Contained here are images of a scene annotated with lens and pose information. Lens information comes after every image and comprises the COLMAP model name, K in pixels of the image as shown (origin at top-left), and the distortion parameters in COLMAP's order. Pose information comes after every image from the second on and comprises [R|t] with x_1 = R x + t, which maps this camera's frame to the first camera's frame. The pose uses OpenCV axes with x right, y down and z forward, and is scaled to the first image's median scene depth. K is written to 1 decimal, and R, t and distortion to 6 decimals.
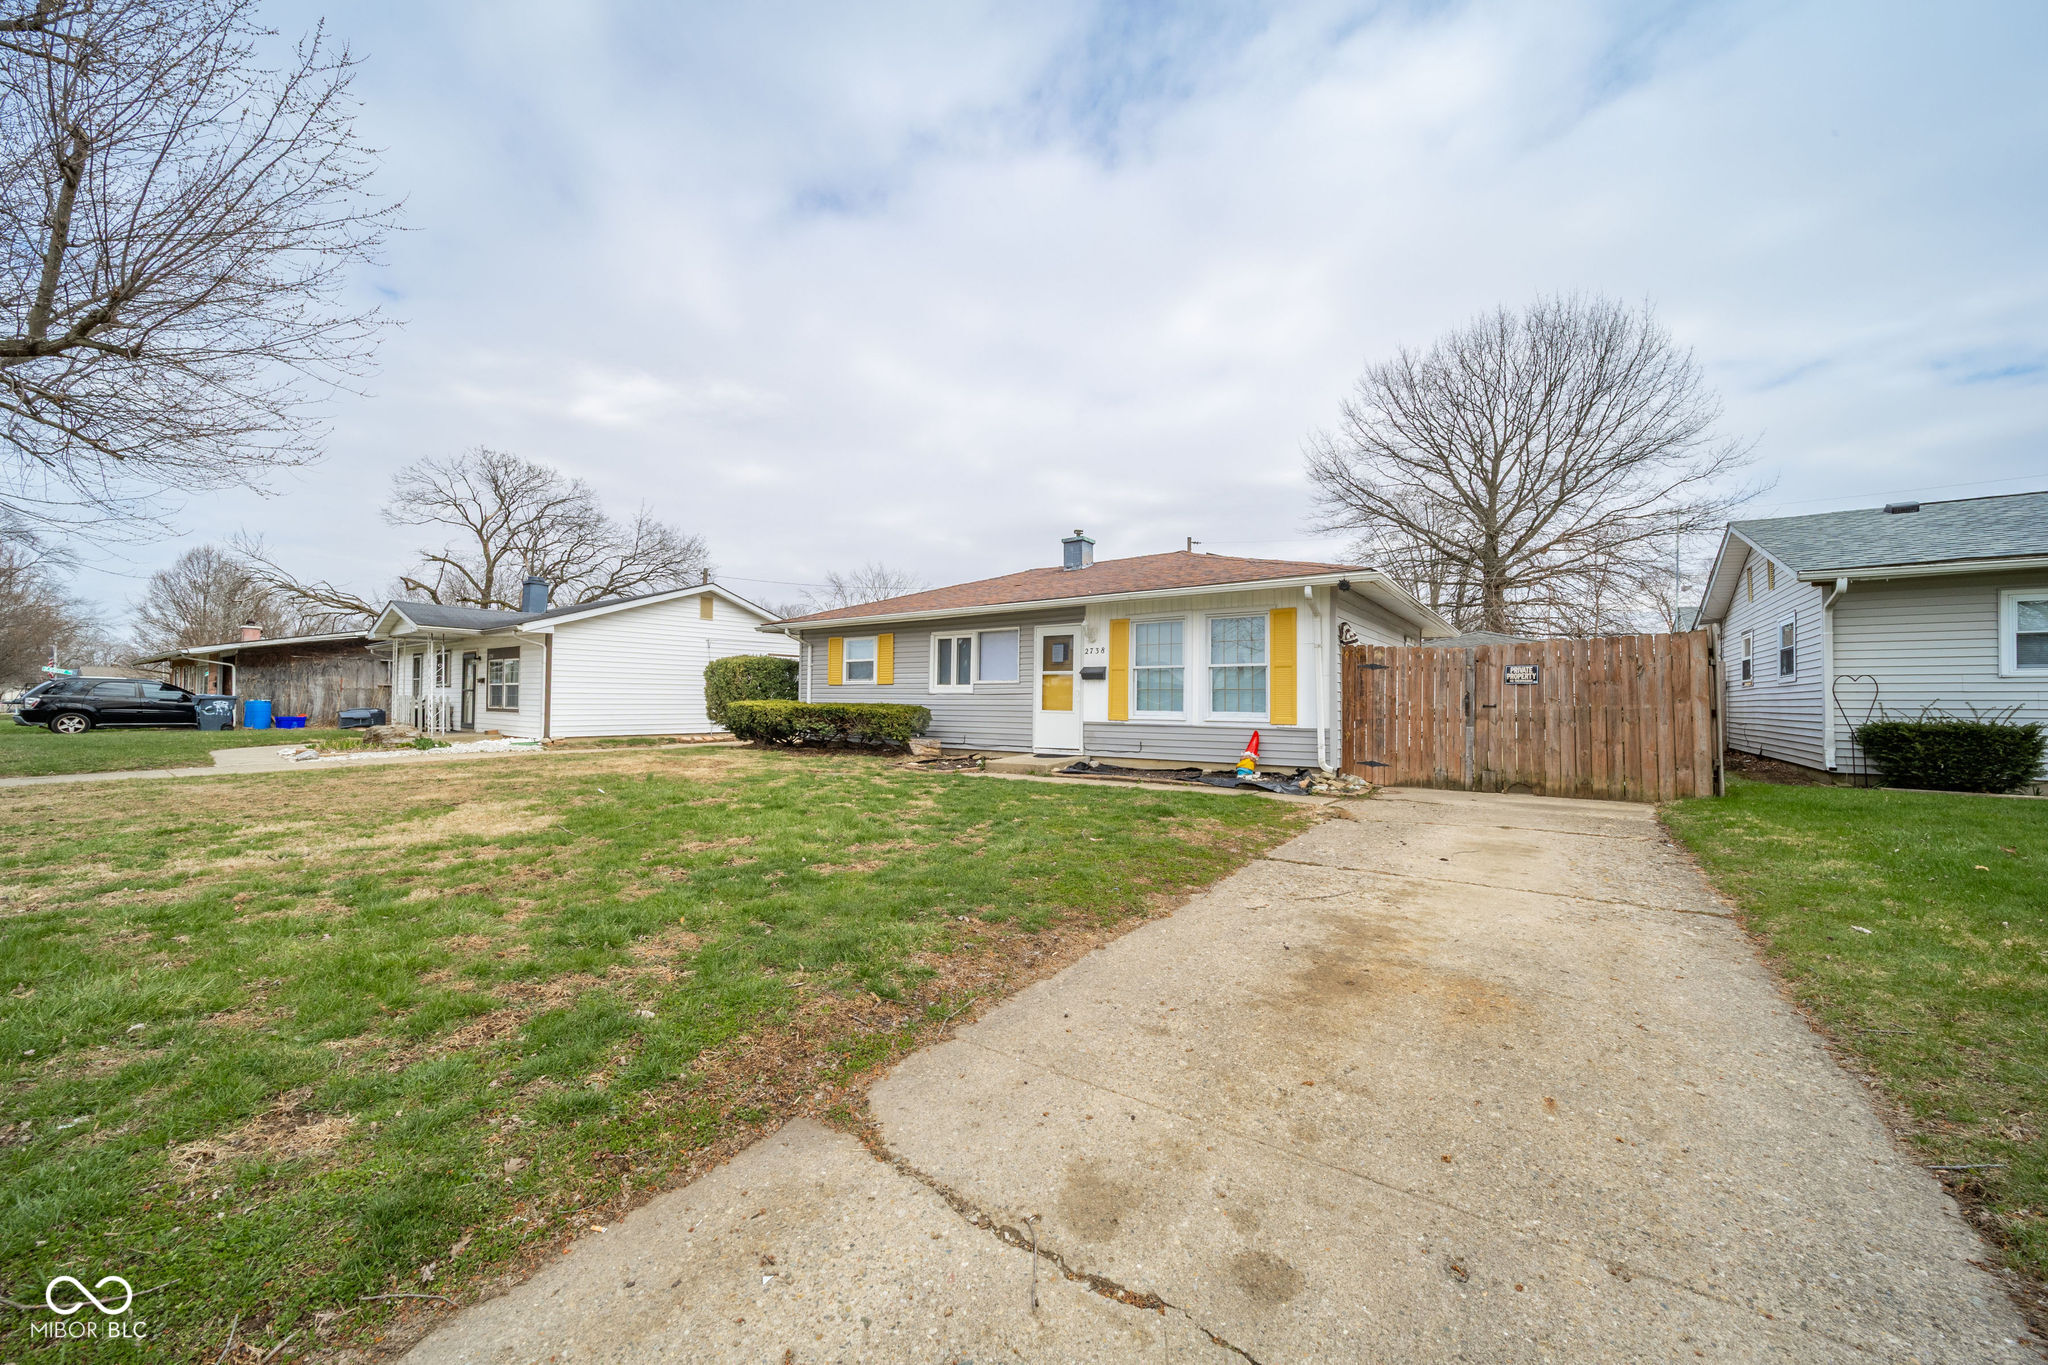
lens RADIAL K [[729.8, 0, 1029.2], [0, 729.8, 686.3], [0, 0, 1]] dist [0.001415, 0.000018]
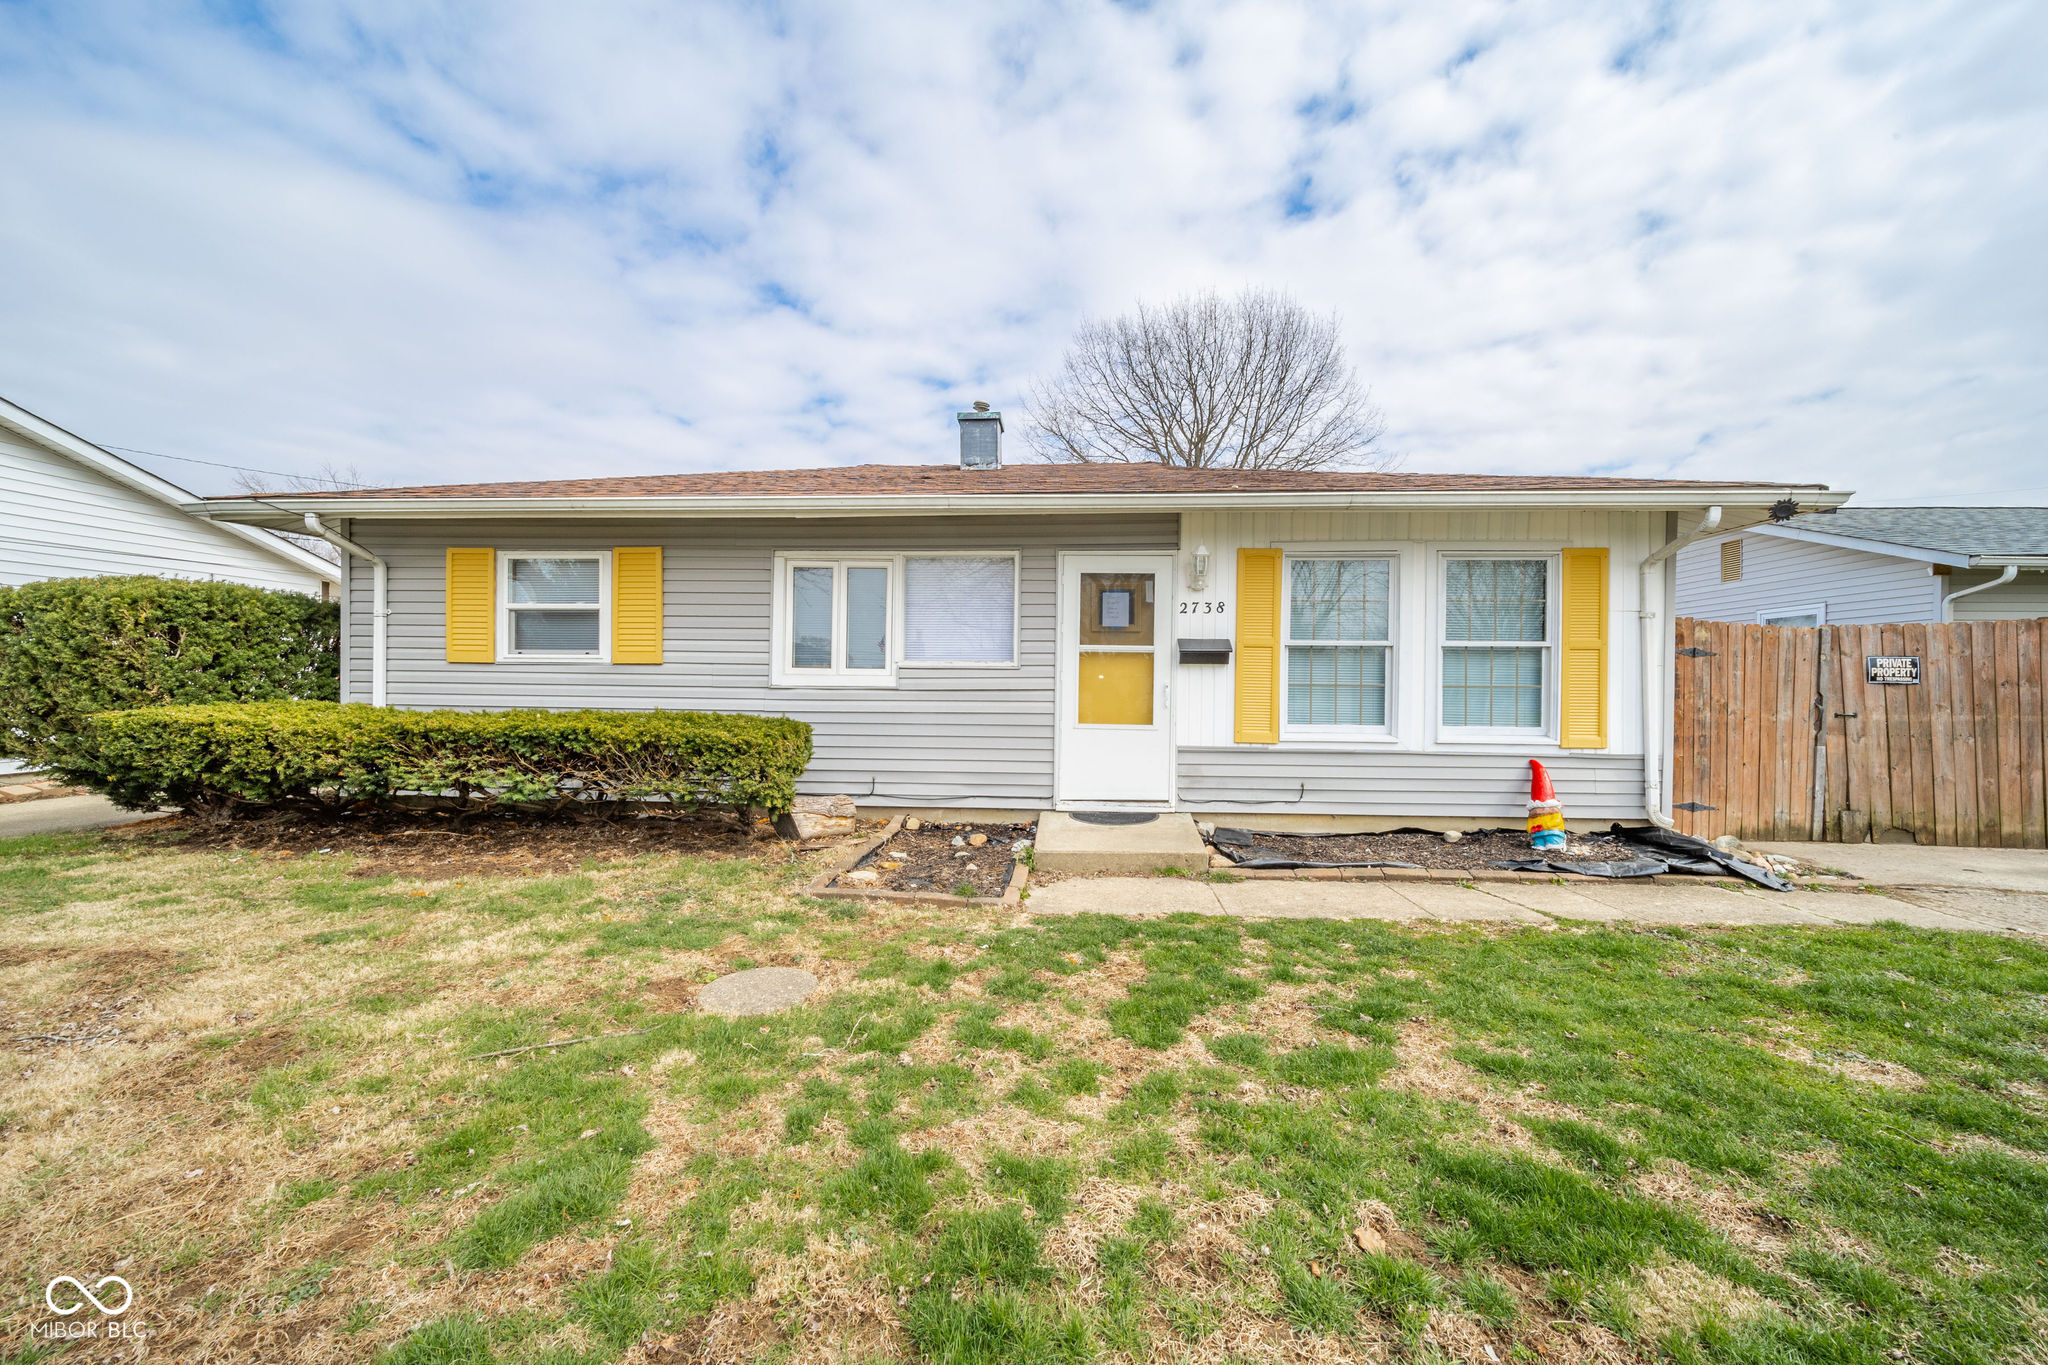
lens RADIAL K [[760.9, 0, 1046.0], [0, 760.9, 704.5], [0, 0, 1]] dist [0.000597, -0.000265]
pose [[0.850201, -0.013906, 0.526274, -0.279346], [-0.014065, 0.998694, 0.049112, -0.005481], [-0.526270, -0.049157, 0.848895, 0.591647]]
